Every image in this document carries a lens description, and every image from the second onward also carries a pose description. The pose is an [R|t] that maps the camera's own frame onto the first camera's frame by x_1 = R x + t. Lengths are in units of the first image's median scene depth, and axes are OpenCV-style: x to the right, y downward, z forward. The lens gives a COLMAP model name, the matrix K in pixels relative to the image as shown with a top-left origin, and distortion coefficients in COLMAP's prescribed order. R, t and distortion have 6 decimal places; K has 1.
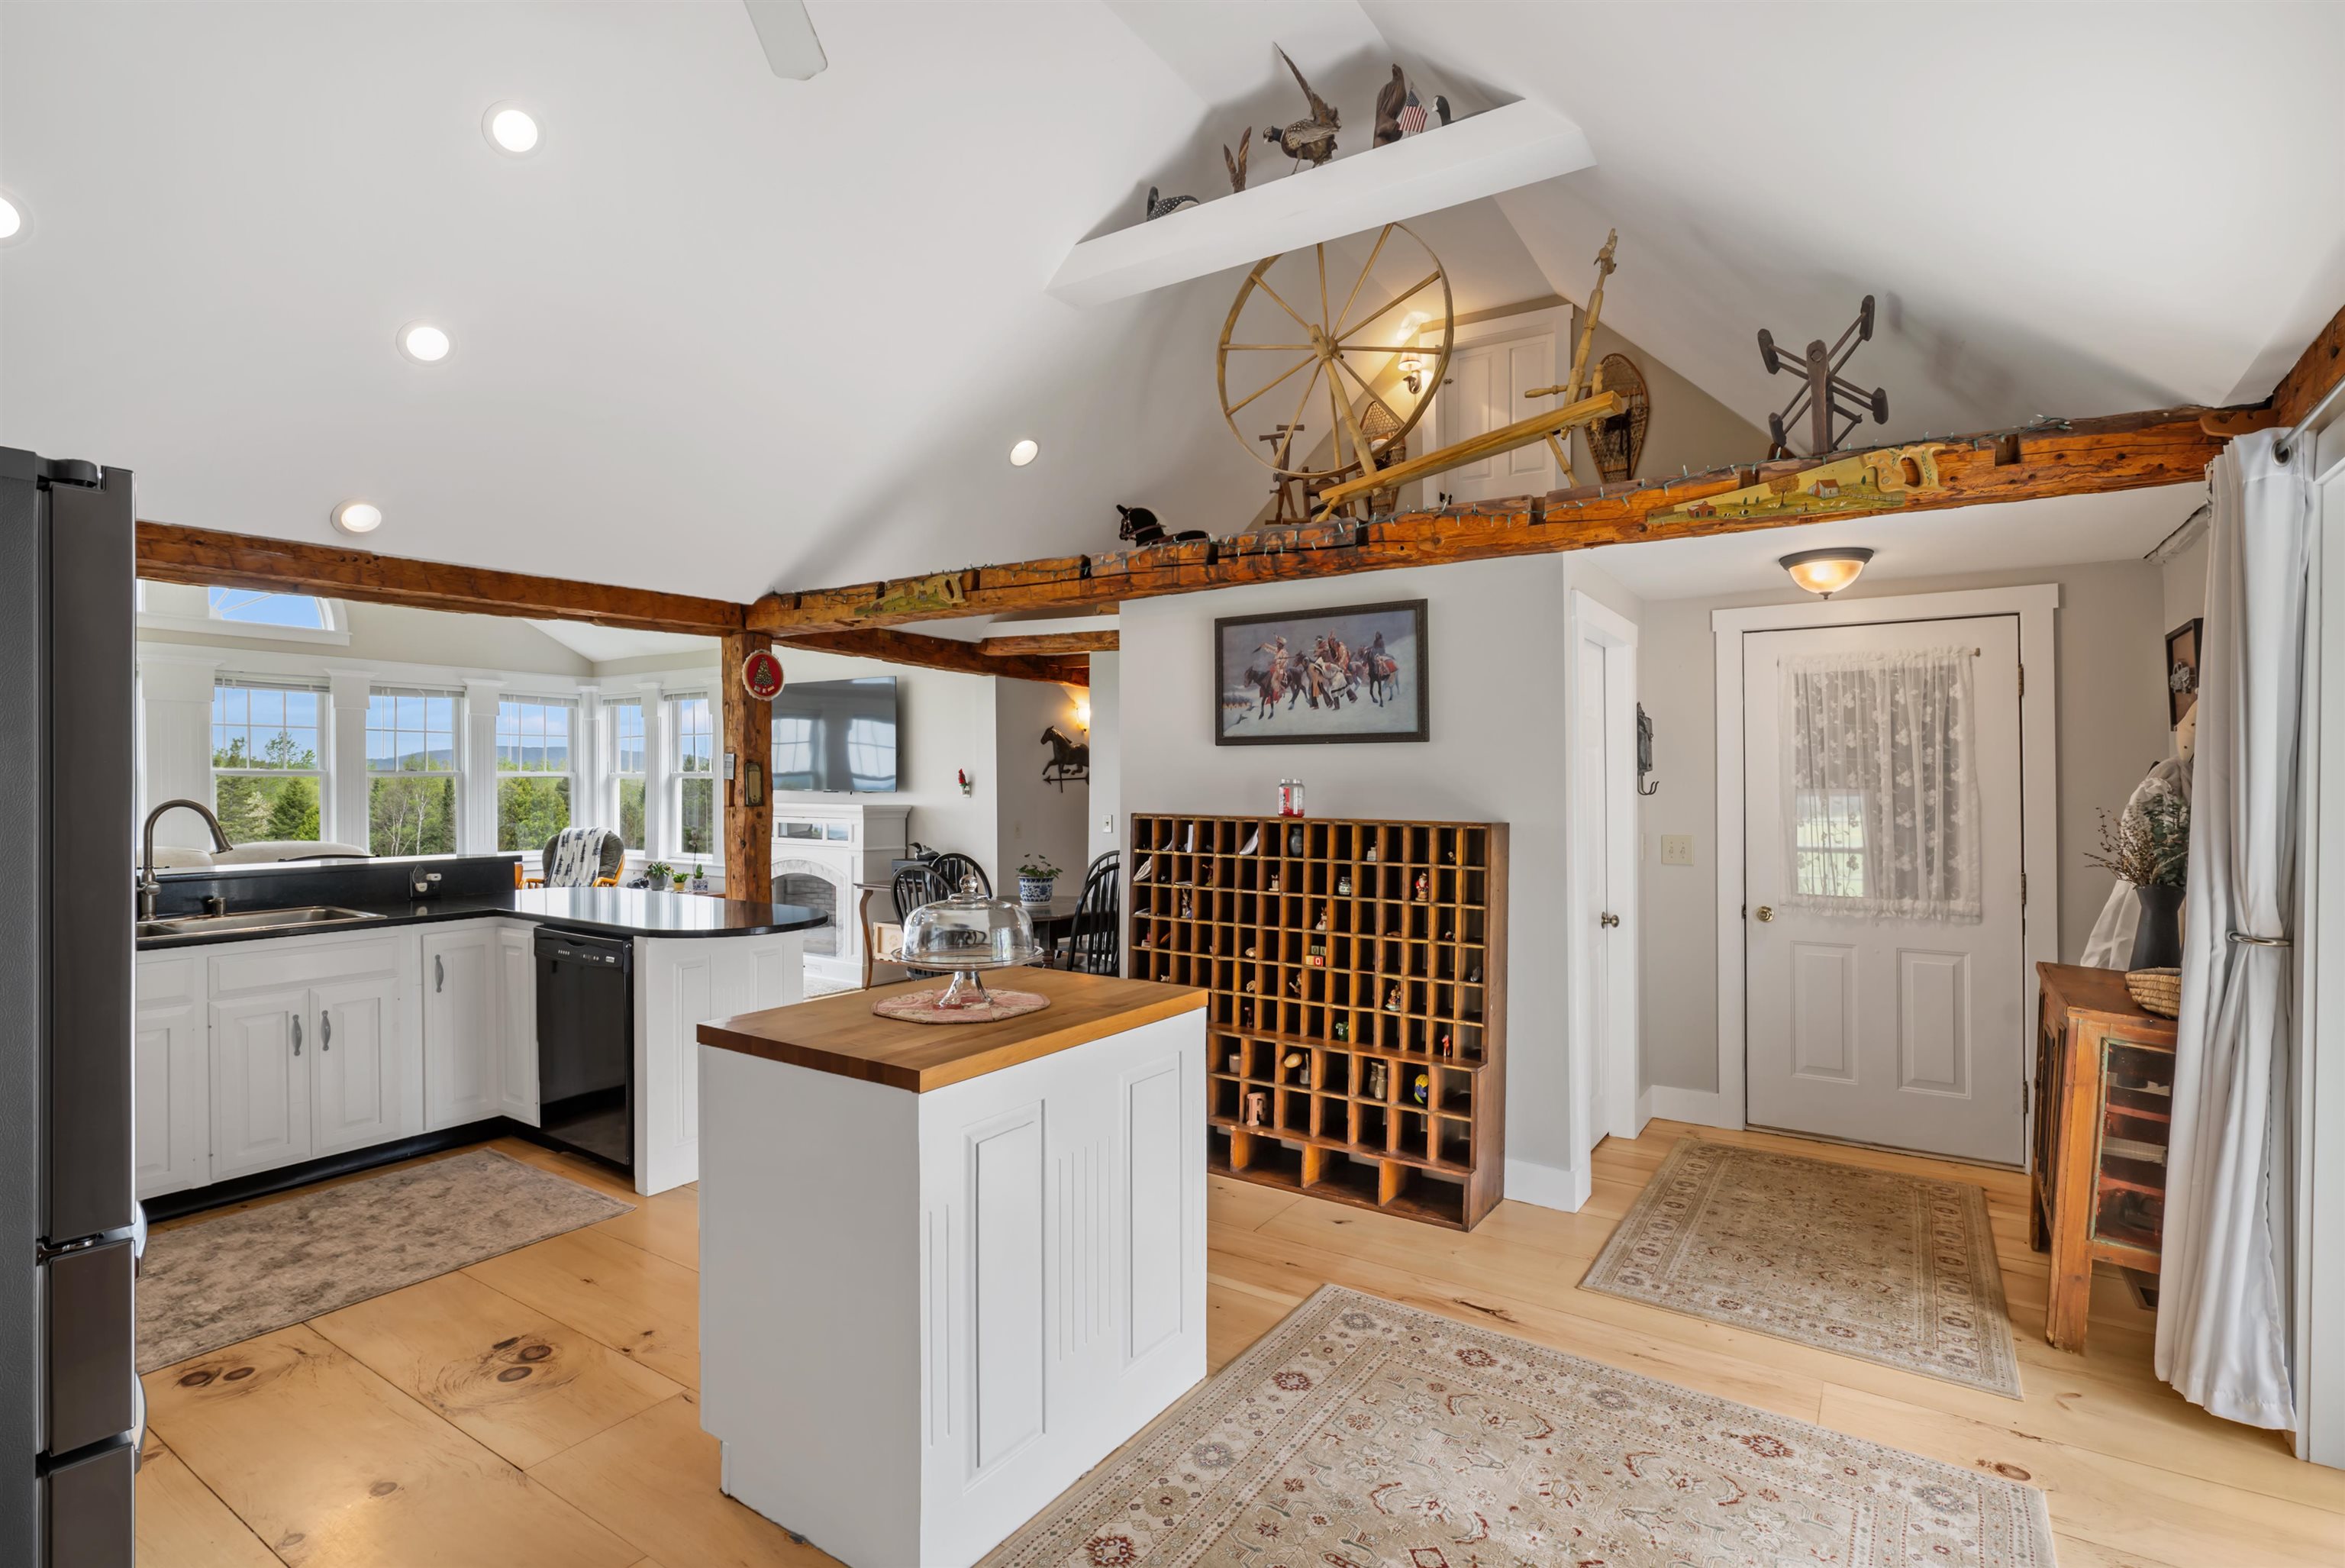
lens RADIAL K [[1131.4, 0, 1175.8], [0, 1131.4, 794.8], [0, 0, 1]] dist [-0.007414, 0.000765]
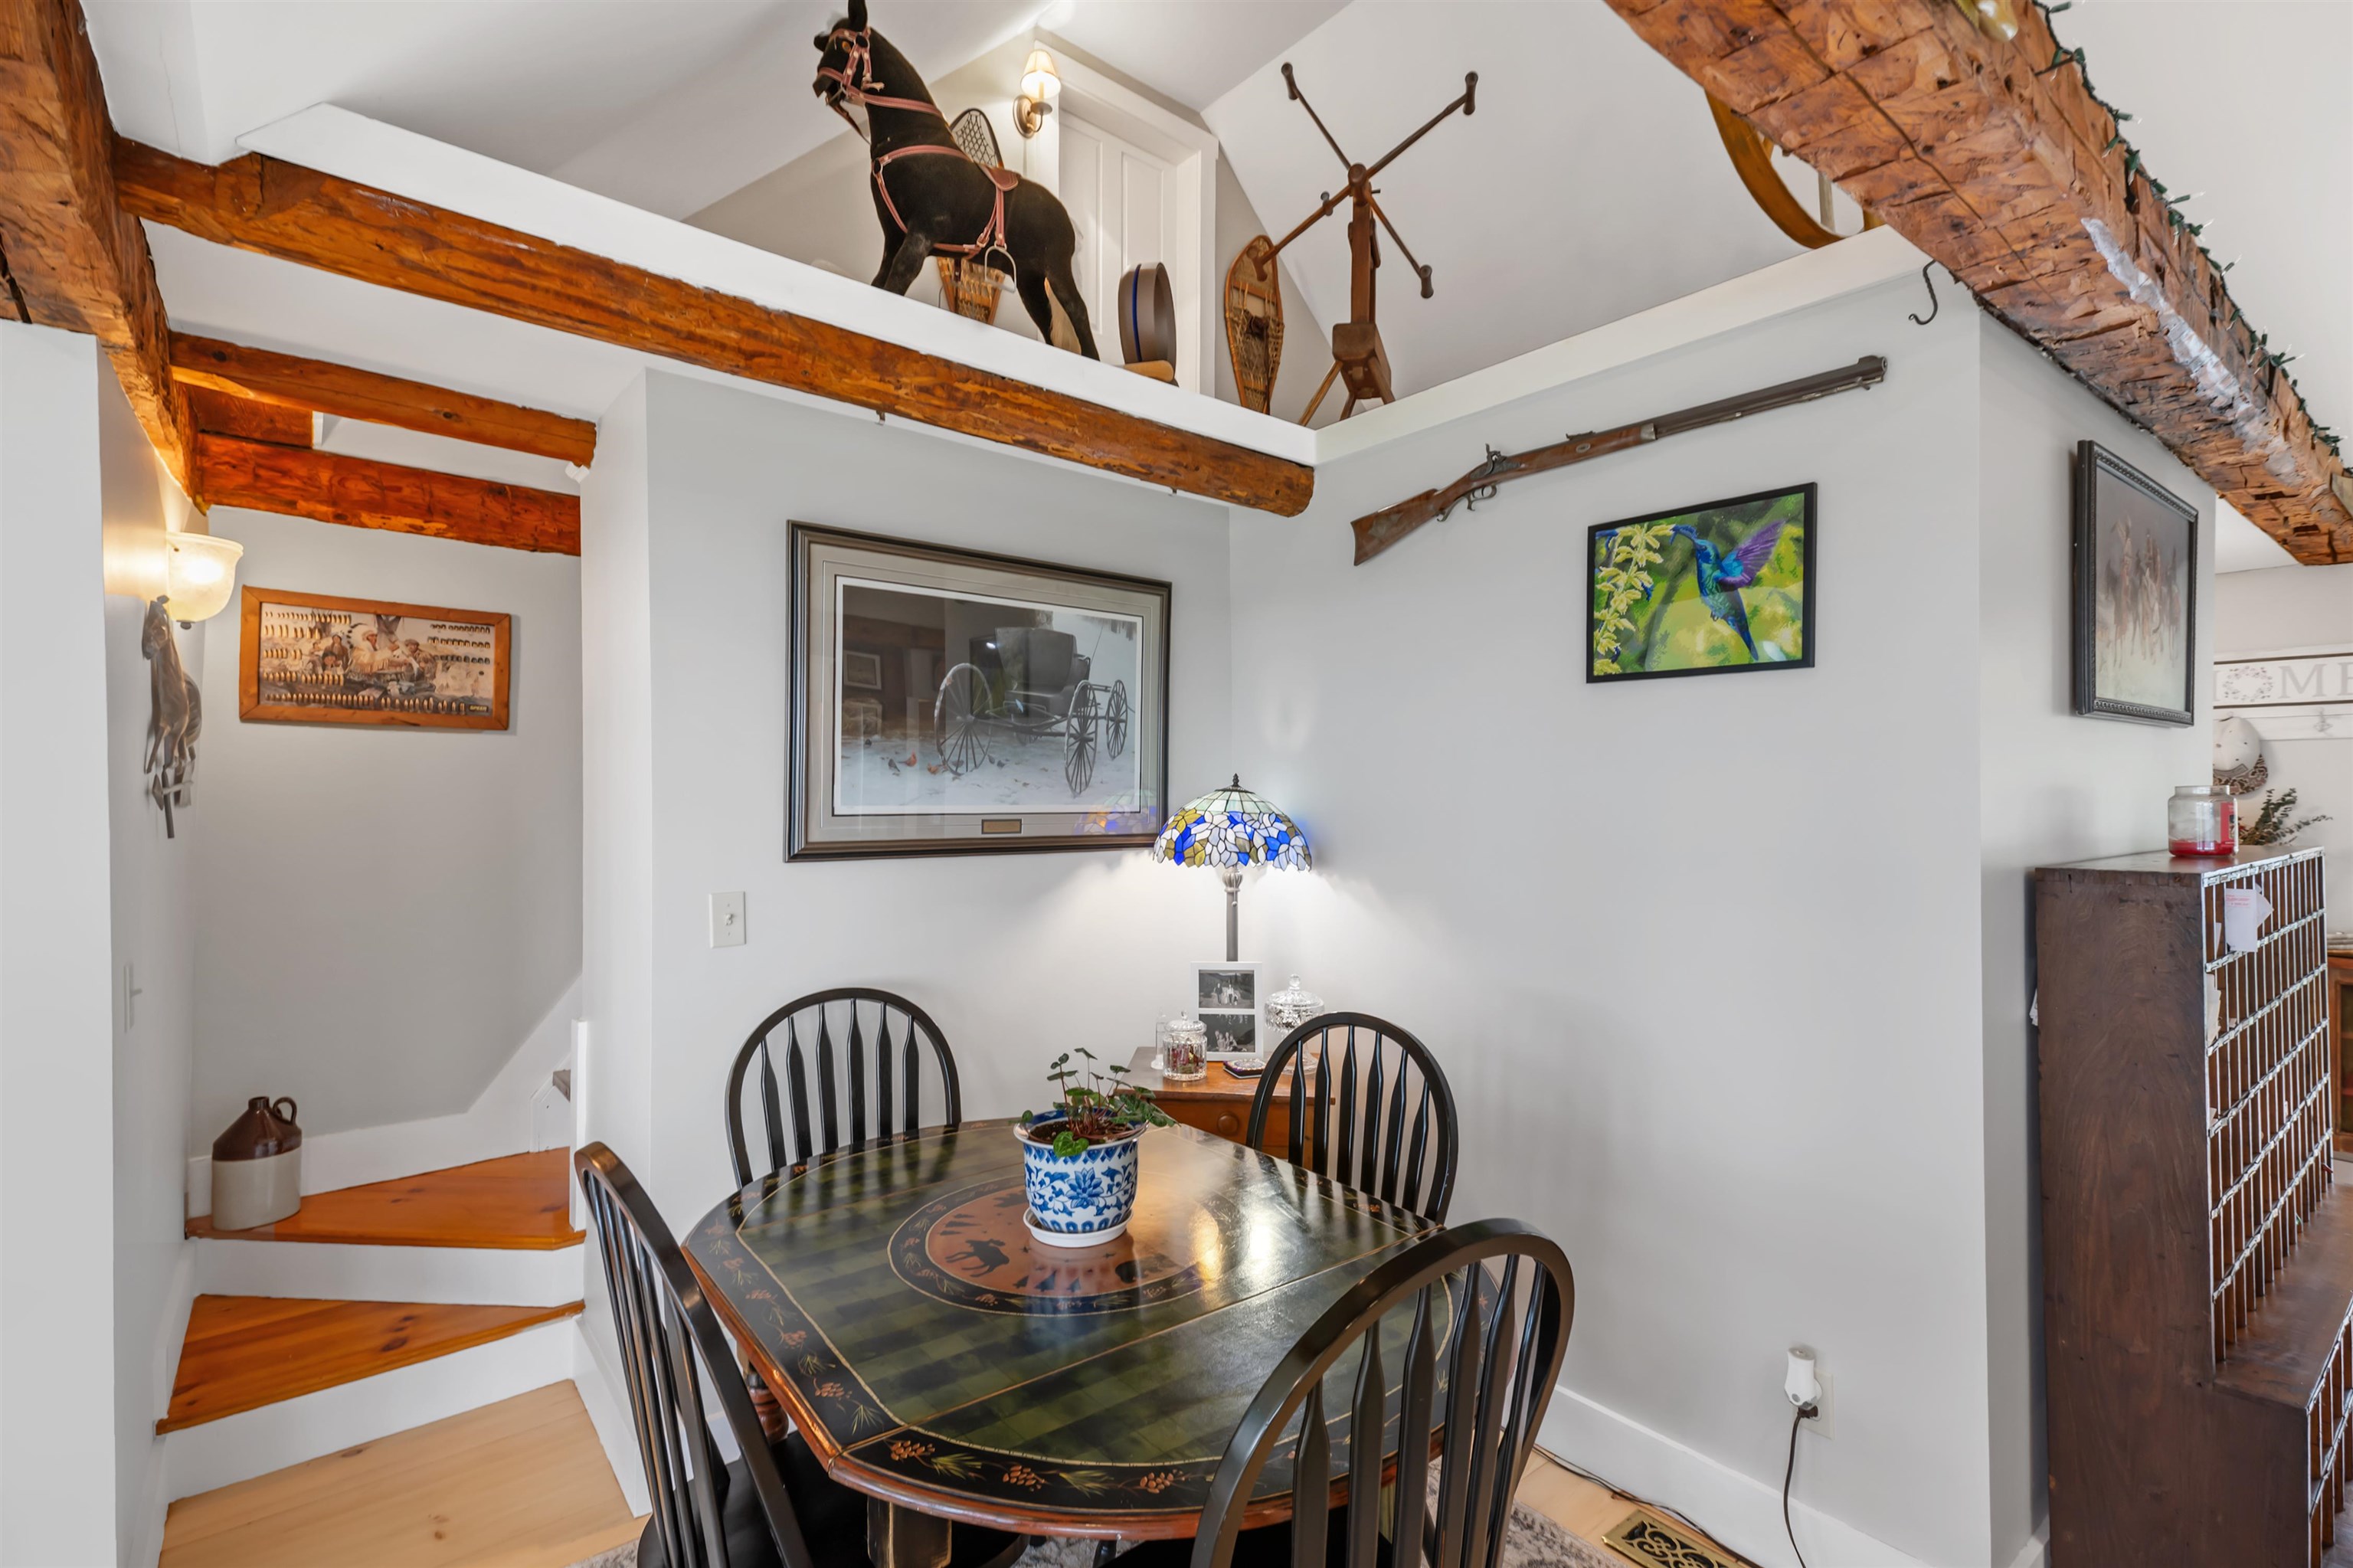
lens RADIAL K [[1079.6, 0, 1163.9], [0, 1079.6, 793.8], [0, 0, 1]] dist [0.022991, -0.000960]
pose [[0.309571, -0.015483, 0.950750, -0.459470], [0.016143, 0.999809, 0.011026, -0.018390], [-0.950739, 0.011935, 0.309761, 1.090540]]
